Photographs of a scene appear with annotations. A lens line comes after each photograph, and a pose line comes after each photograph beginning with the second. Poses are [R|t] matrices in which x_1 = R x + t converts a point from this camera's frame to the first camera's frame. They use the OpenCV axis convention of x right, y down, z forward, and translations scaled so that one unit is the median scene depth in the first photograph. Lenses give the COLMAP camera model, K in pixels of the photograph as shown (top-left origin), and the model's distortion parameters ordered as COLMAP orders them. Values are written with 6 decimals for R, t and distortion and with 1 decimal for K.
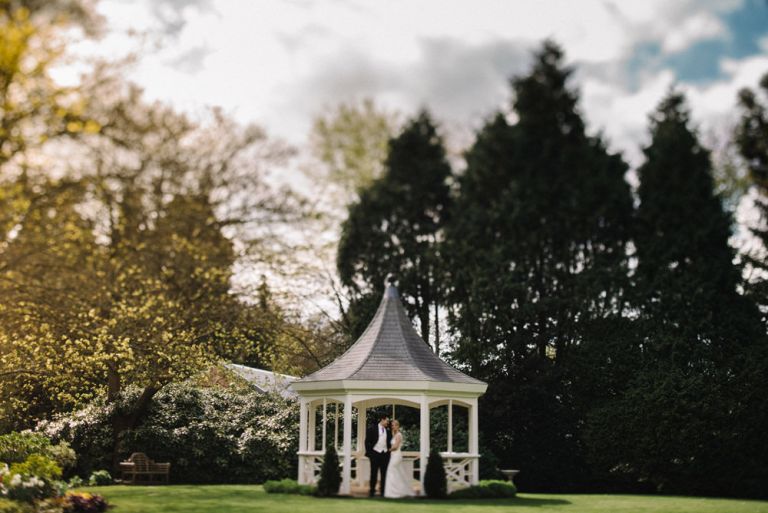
lens RADIAL K [[1046.1, 0, 384.0], [0, 1046.1, 256.5], [0, 0, 1]] dist [-0.012052, 0.021456]
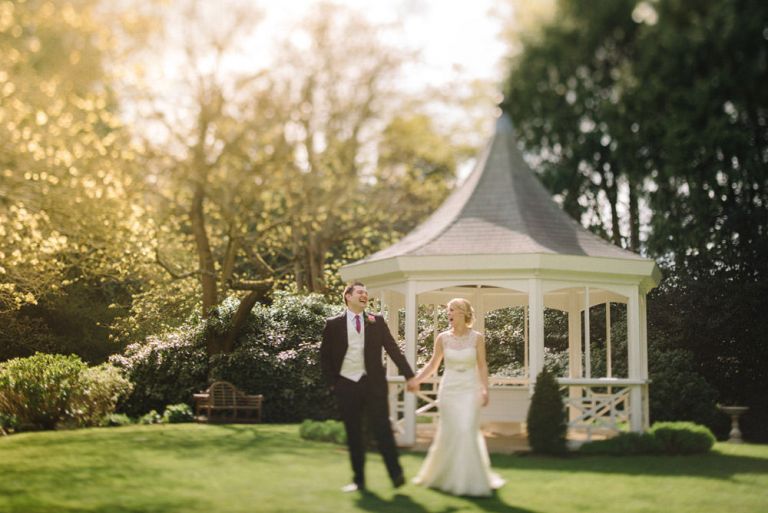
lens RADIAL K [[1007.8, 0, 384.0], [0, 1007.8, 256.5], [0, 0, 1]] dist [-0.066975, 0.000834]
pose [[0.965023, -0.034226, -0.259921, 0.073903], [0.048580, 0.997617, 0.049001, 0.063278], [0.257624, -0.059914, 0.964386, 0.312596]]
